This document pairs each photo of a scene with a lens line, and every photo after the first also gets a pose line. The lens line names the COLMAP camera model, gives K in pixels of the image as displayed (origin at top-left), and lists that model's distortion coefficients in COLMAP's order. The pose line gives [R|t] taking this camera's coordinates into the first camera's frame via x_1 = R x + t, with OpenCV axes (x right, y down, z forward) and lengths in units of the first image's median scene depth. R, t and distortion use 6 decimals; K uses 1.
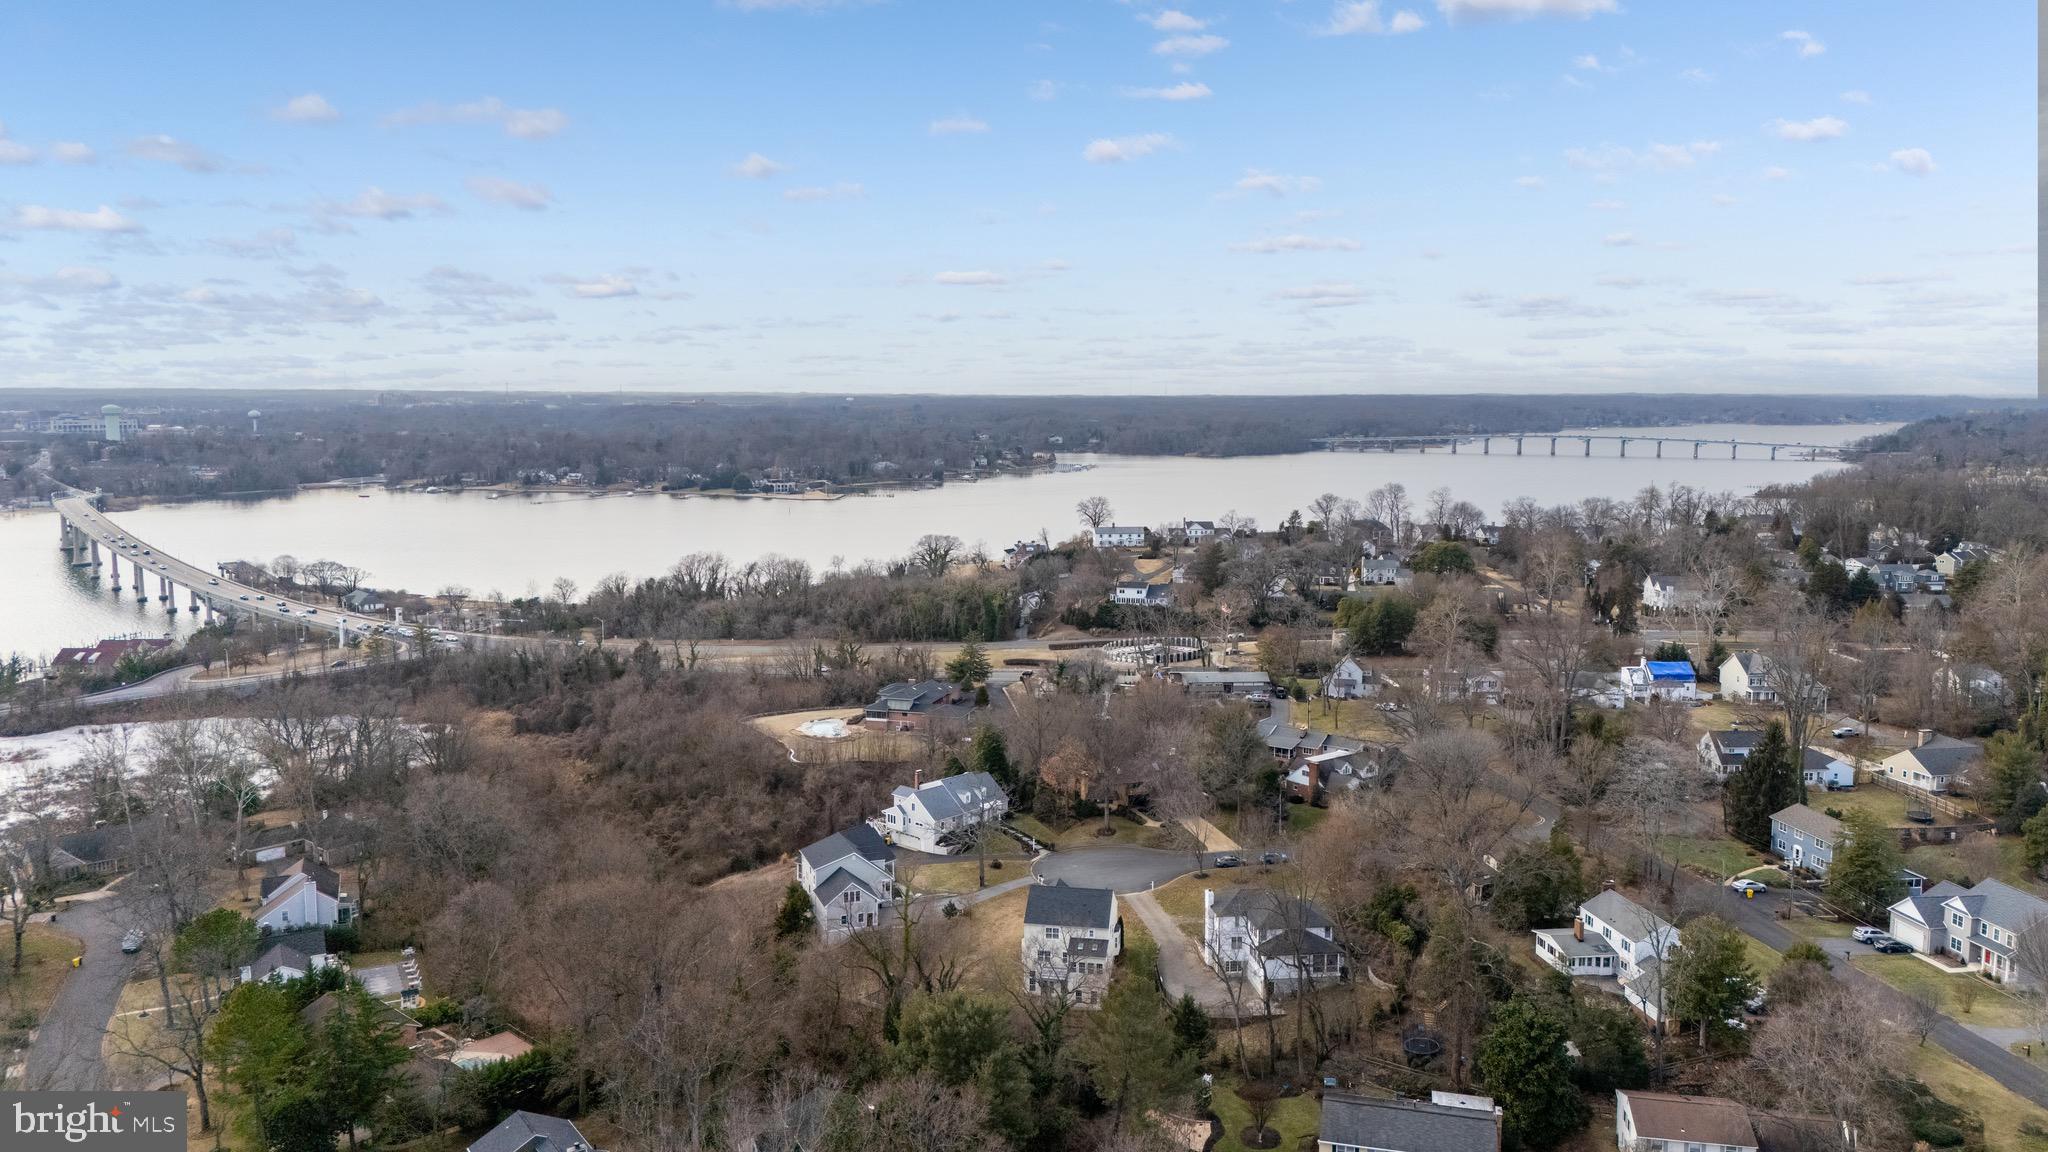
lens RADIAL K [[1494.4, 0, 1022.0], [0, 1494.4, 541.2], [0, 0, 1]] dist [0.091094, -0.103074]
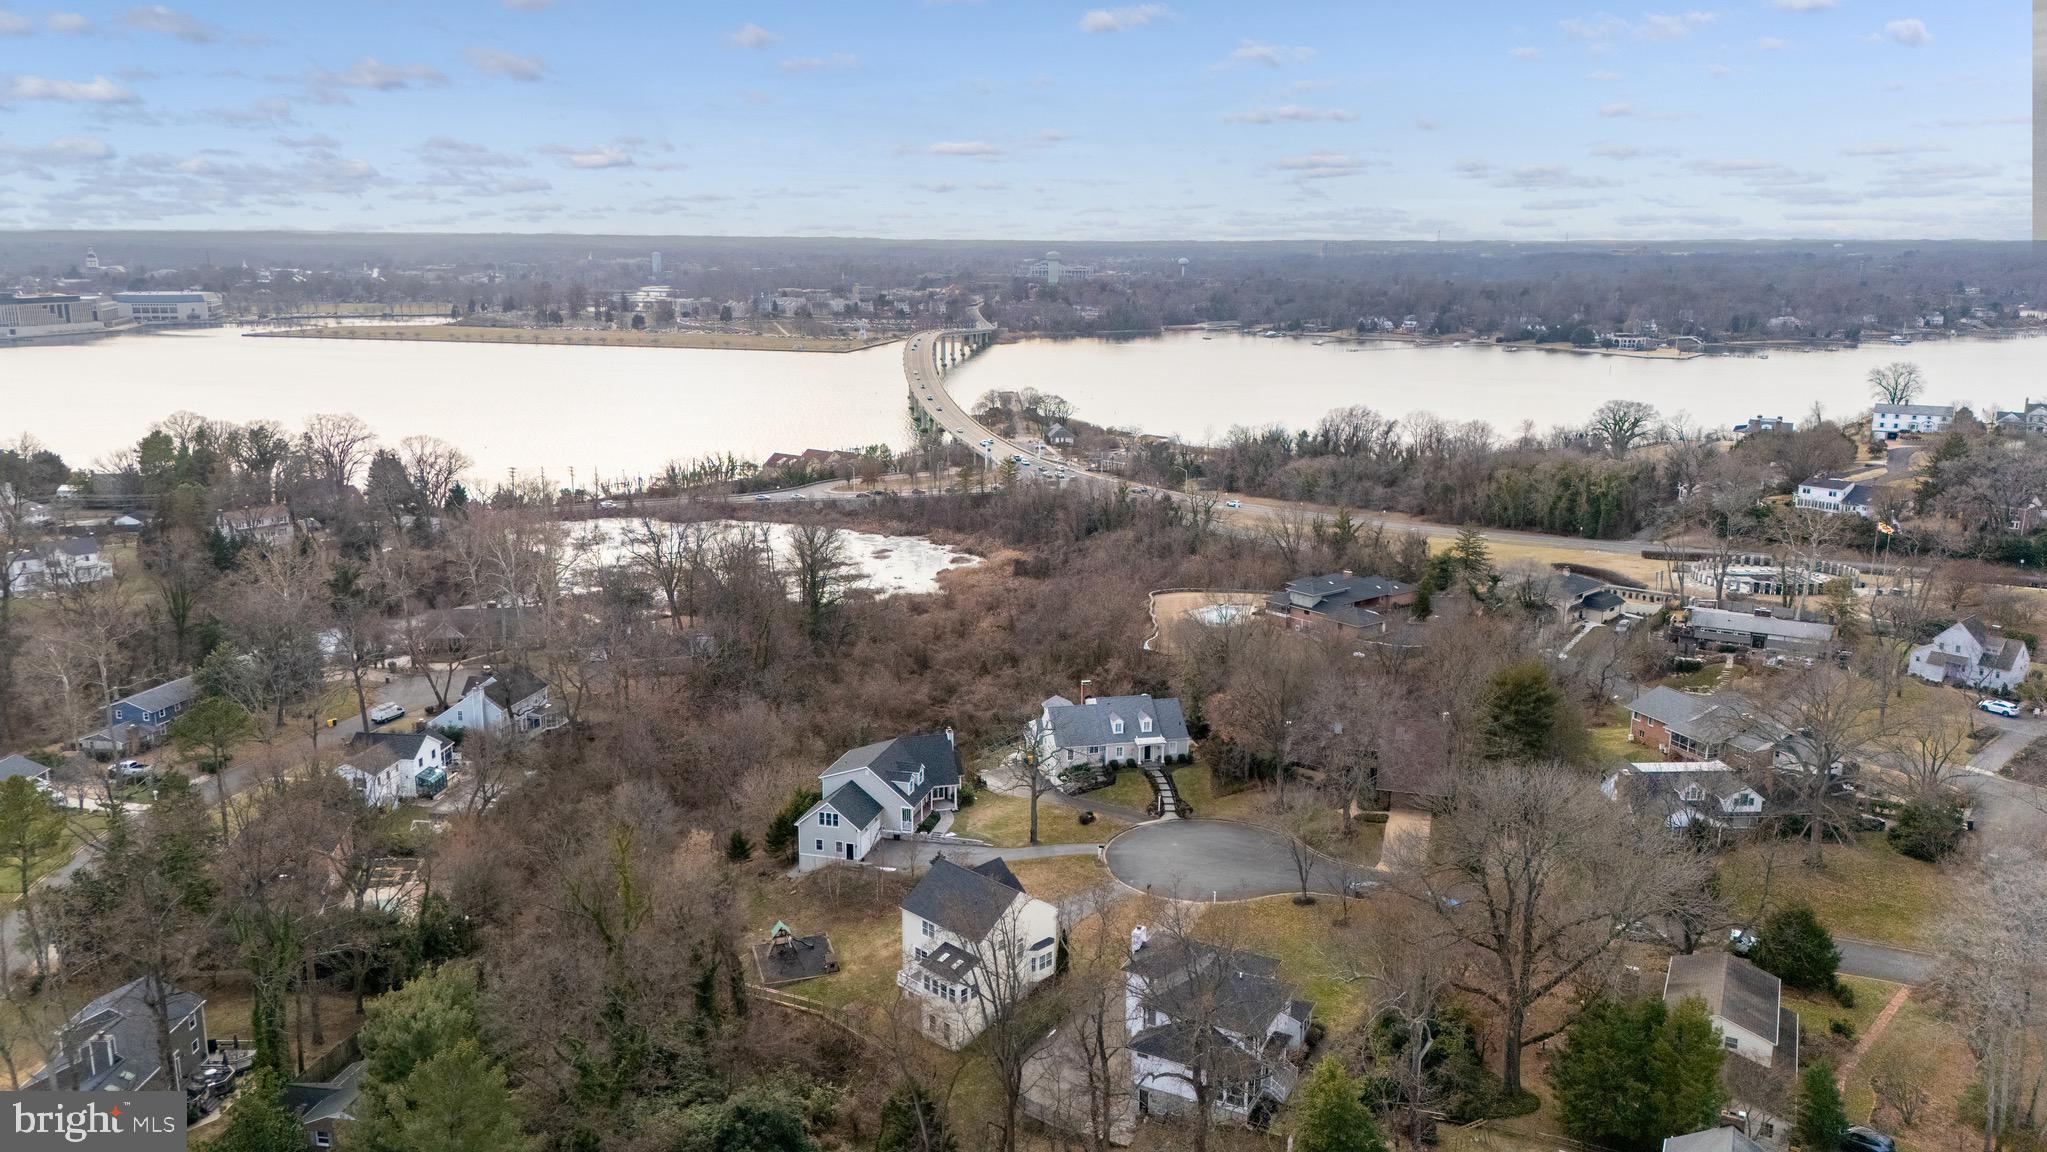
lens RADIAL K [[1493.6, 0, 1021.5], [0, 1493.6, 541.2], [0, 0, 1]] dist [0.091094, -0.103074]
pose [[0.815282, 0.112965, -0.567939, 0.209076], [-0.057415, 0.991724, 0.114838, -0.006003], [0.576211, -0.061018, 0.815020, 0.204860]]
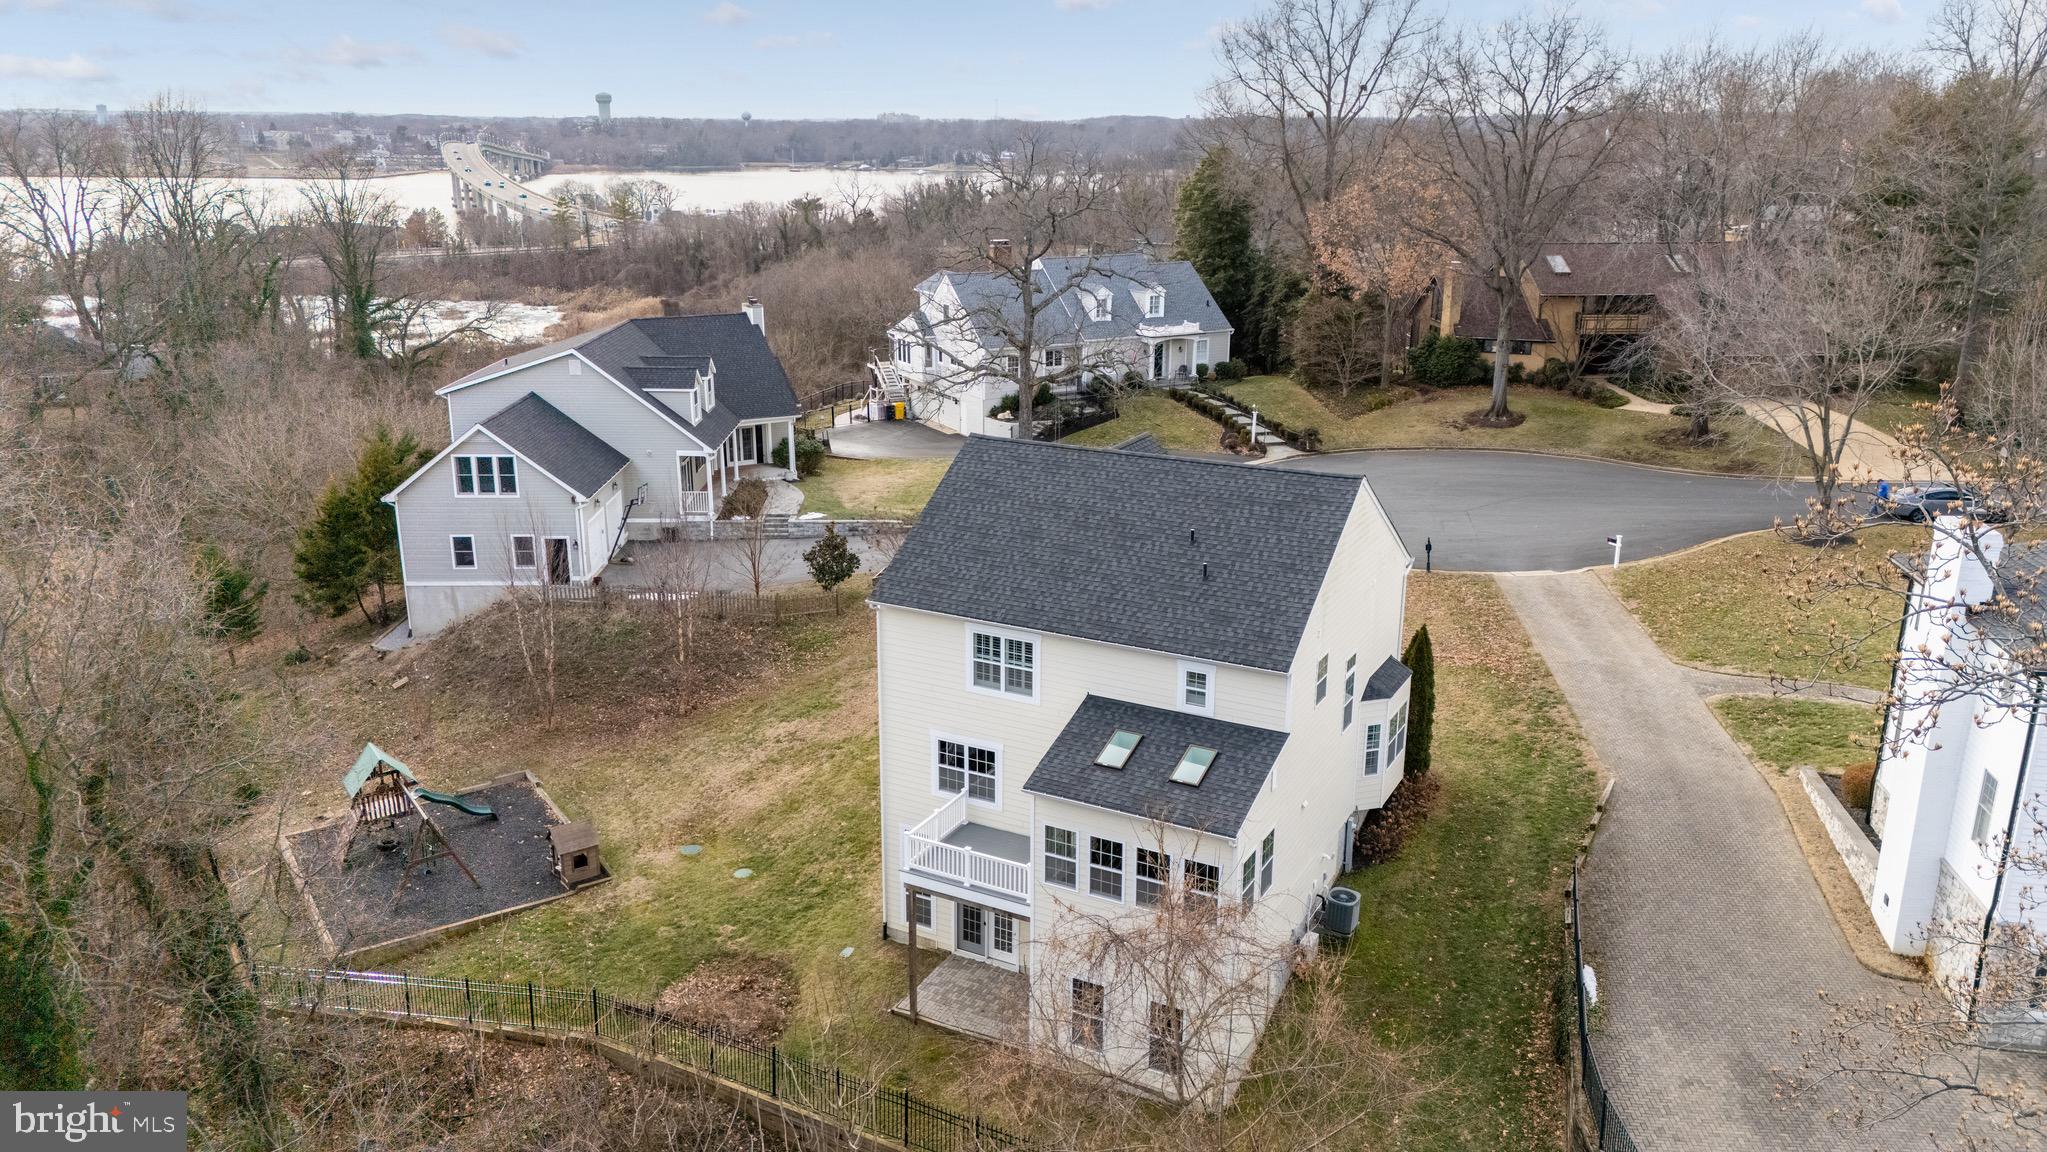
lens RADIAL K [[1490.4, 0, 1023.5], [0, 1490.4, 576.0], [0, 0, 1]] dist [0.068112, -0.104323]
pose [[0.947642, 0.090601, -0.306213, 0.036938], [-0.031145, 0.980558, 0.193740, 0.098816], [0.317813, -0.174059, 0.932040, 0.383133]]
